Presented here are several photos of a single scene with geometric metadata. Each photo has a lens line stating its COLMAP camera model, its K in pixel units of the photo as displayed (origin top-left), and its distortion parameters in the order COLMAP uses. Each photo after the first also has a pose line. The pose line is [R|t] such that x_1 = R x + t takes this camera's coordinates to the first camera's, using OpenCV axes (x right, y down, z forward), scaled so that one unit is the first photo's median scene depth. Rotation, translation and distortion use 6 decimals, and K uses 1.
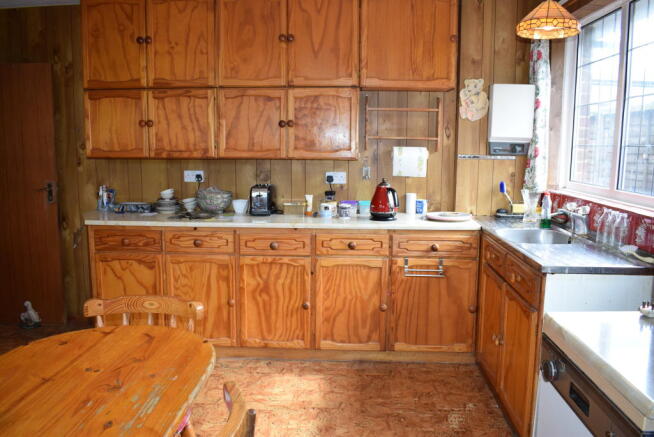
lens RADIAL K [[510.8, 0, 327.0], [0, 510.8, 218.5], [0, 0, 1]] dist [-0.086262, -0.001625]
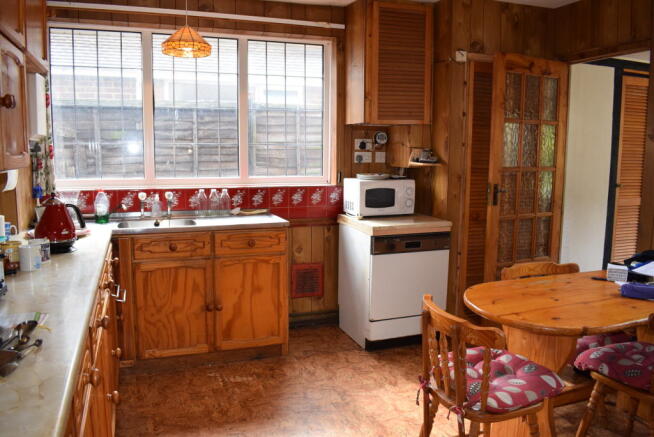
lens RADIAL K [[510.8, 0, 327.0], [0, 510.8, 218.5], [0, 0, 1]] dist [-0.086262, -0.001625]
pose [[-0.398336, -0.127327, 0.908359, -0.800668], [0.122747, 0.974011, 0.190357, -0.153190], [-0.908989, 0.187324, -0.372355, 1.115284]]
